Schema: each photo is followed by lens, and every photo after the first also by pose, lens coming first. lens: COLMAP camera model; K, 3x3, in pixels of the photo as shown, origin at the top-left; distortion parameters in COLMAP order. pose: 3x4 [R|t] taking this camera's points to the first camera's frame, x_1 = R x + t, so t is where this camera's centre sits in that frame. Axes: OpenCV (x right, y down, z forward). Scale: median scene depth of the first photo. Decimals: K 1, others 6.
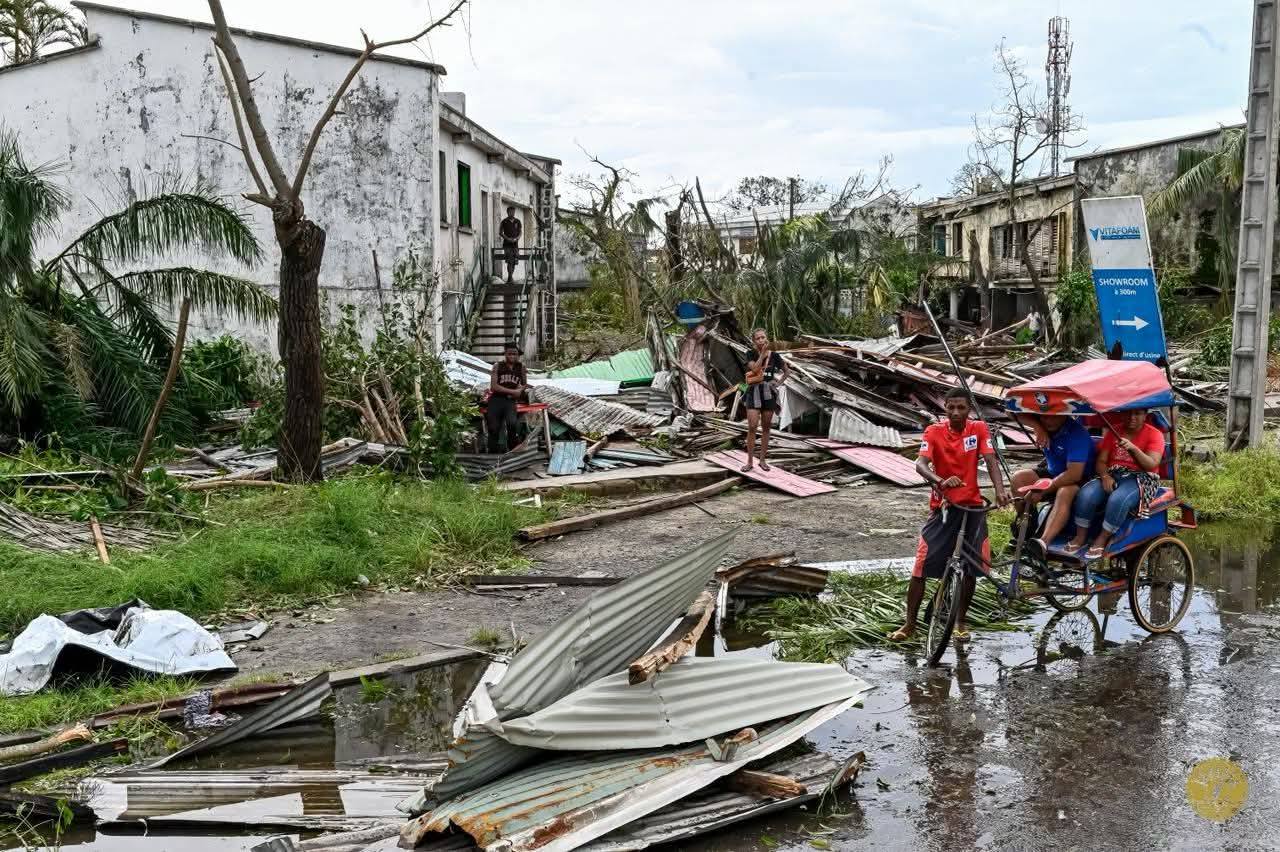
lens RADIAL K [[1296.9, 0, 640.0], [0, 1296.9, 426.0], [0, 0, 1]] dist [-0.048368, 0.018482]
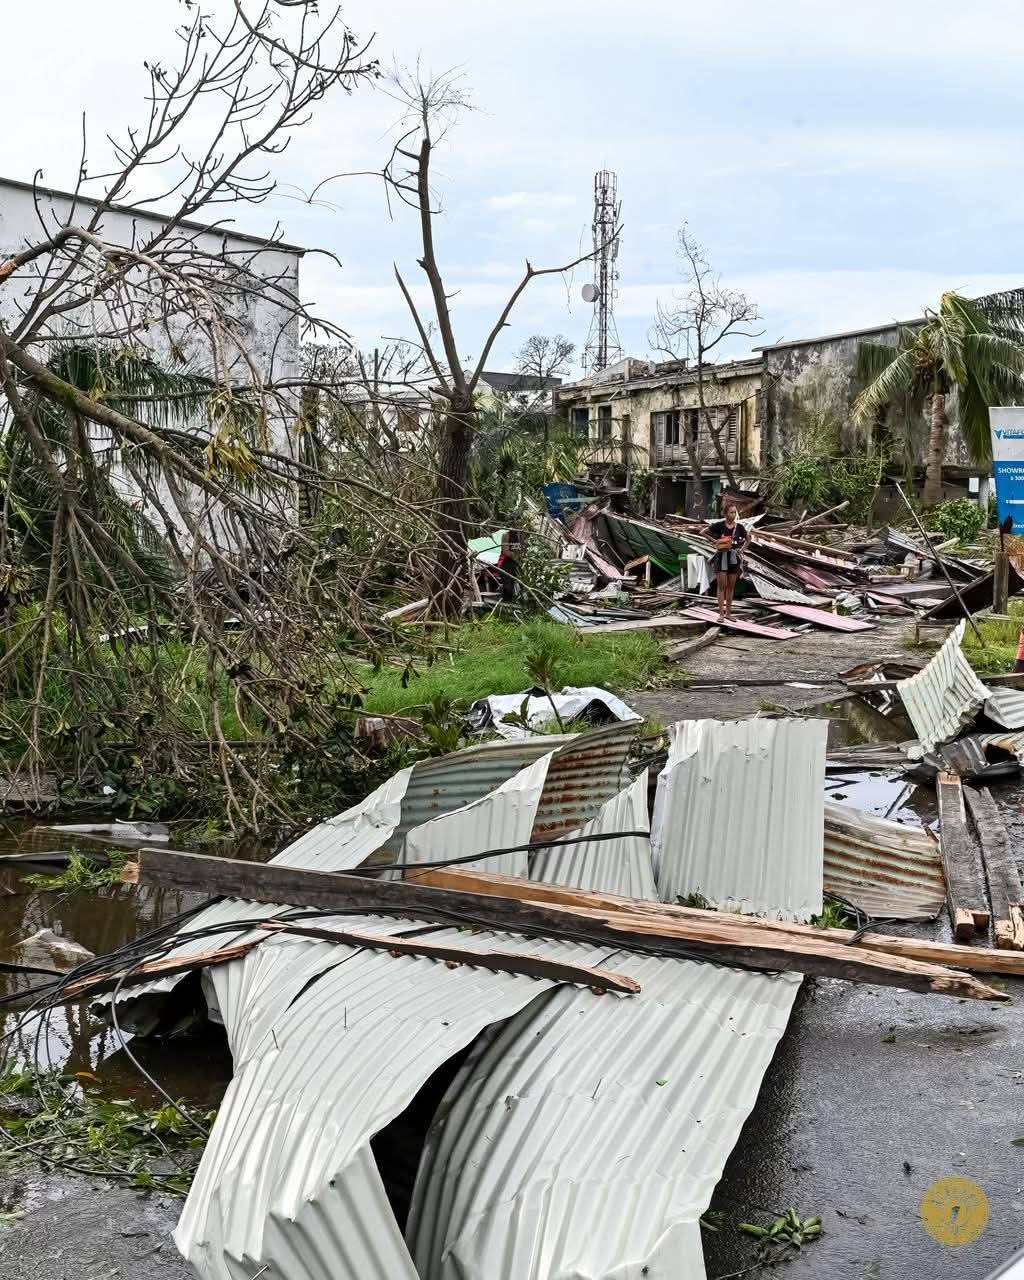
lens RADIAL K [[1582.9, 0, 512.0], [0, 1582.9, 640.0], [0, 0, 1]] dist [-0.030718, -0.004528]
pose [[0.961637, -0.013657, 0.273984, -0.197902], [0.014021, 0.999902, 0.000630, 0.018477], [-0.273965, 0.003236, 0.961734, -0.142913]]
